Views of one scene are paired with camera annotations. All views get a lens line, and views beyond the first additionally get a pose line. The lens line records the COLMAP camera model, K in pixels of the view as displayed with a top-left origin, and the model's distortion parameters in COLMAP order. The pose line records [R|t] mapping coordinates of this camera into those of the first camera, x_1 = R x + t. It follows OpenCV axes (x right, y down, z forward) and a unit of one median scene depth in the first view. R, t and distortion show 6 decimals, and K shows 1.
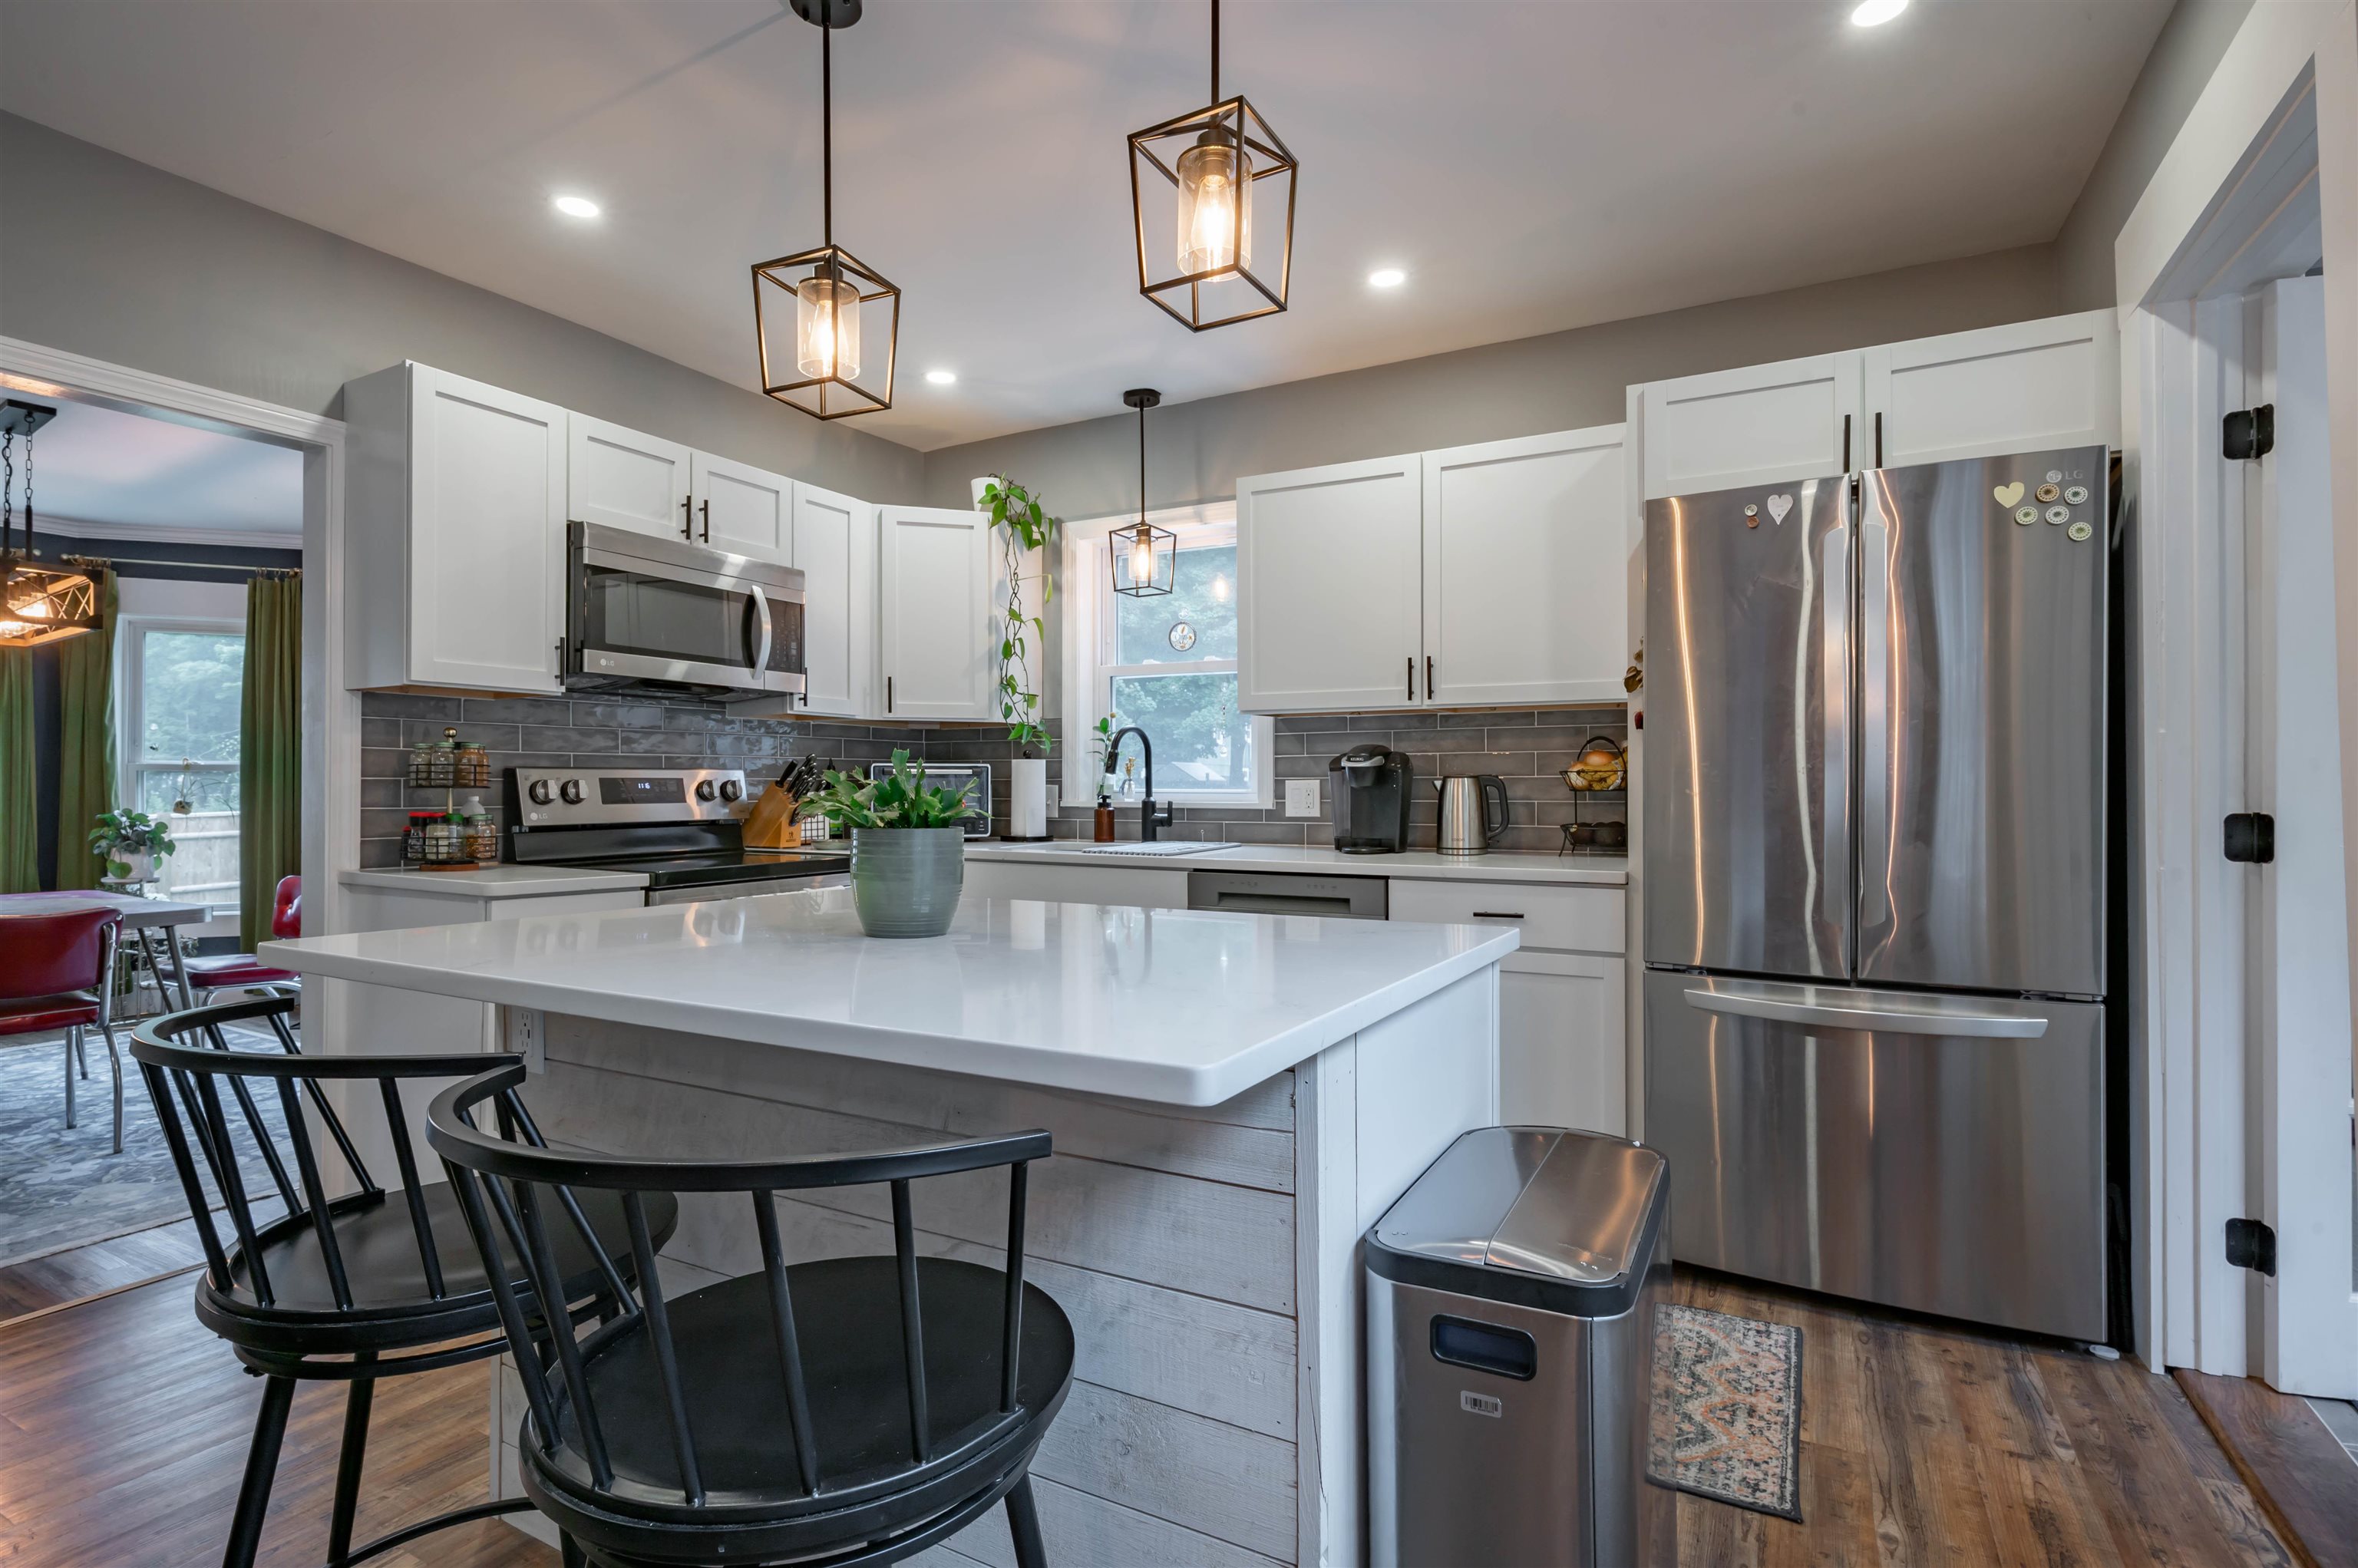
lens RADIAL K [[1143.6, 0, 1180.1], [0, 1143.6, 786.7], [0, 0, 1]] dist [0.000526, 0.000031]
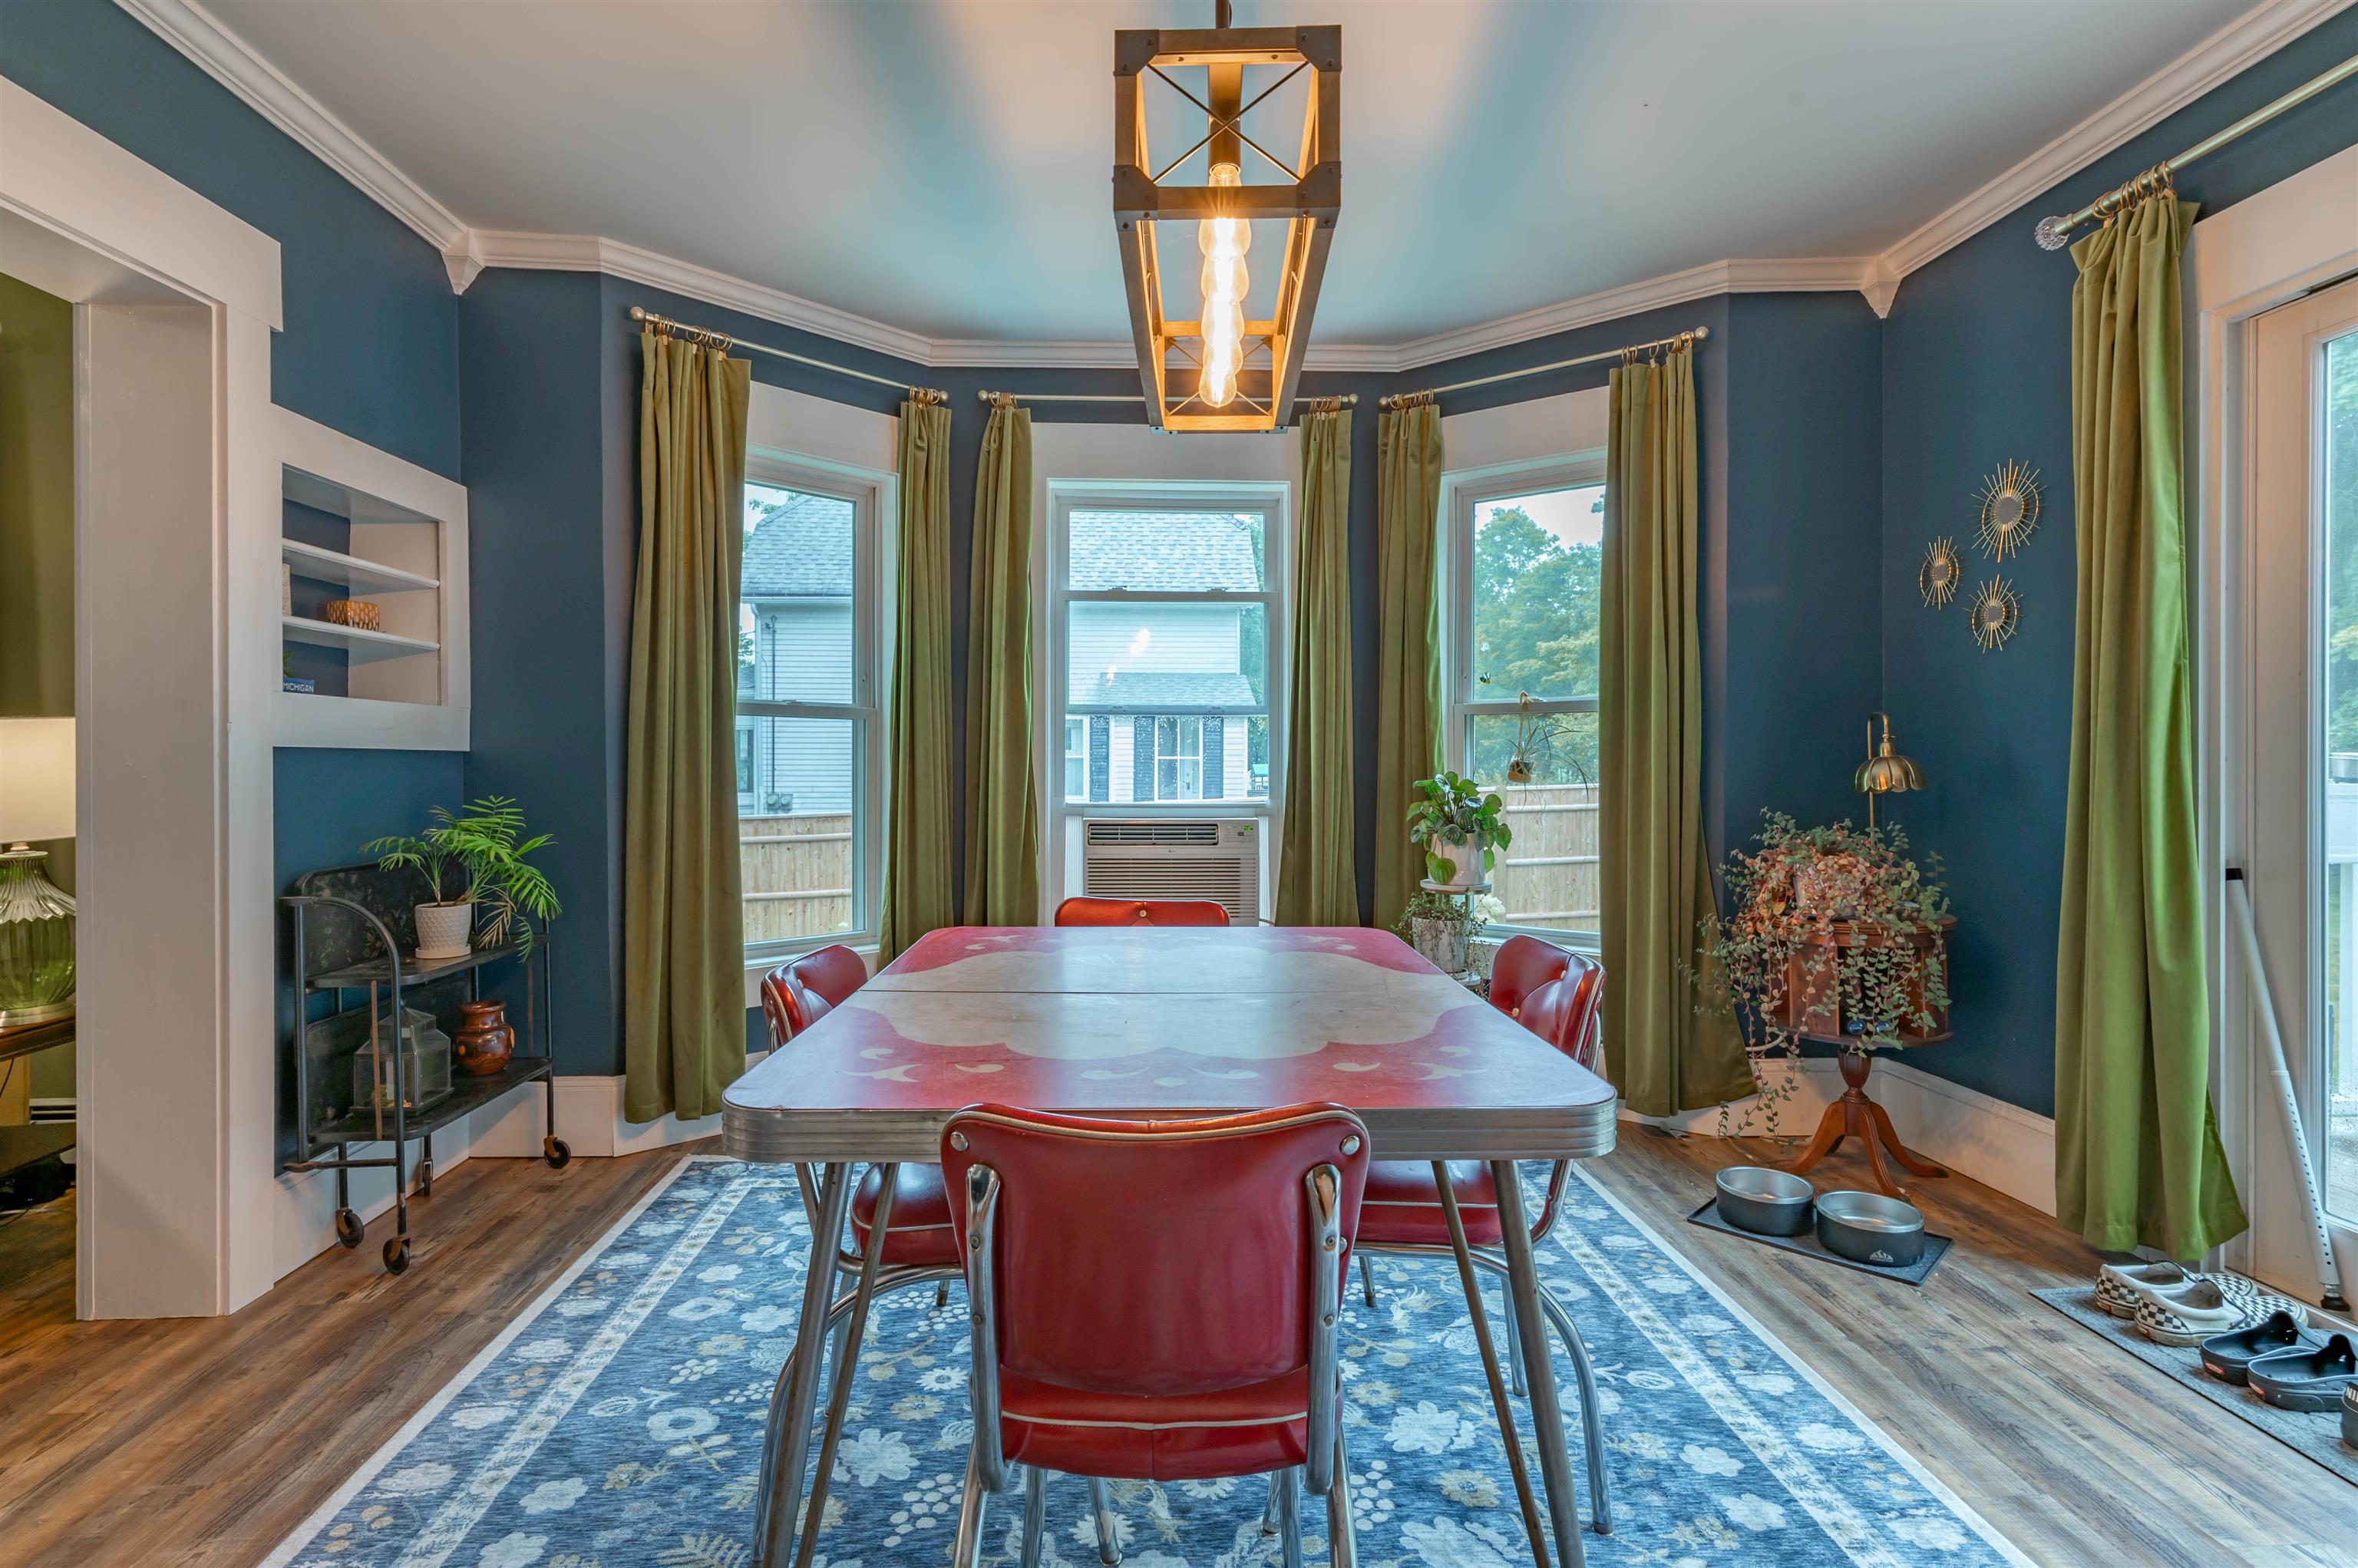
lens RADIAL K [[1143.6, 0, 1179.8], [0, 1143.6, 782.8], [0, 0, 1]] dist [0.000526, 0.000031]
pose [[0.539146, 0.006597, -0.842187, -0.461293], [0.004117, 0.999937, 0.010468, 0.017398], [0.842202, -0.009111, 0.539085, 0.524096]]
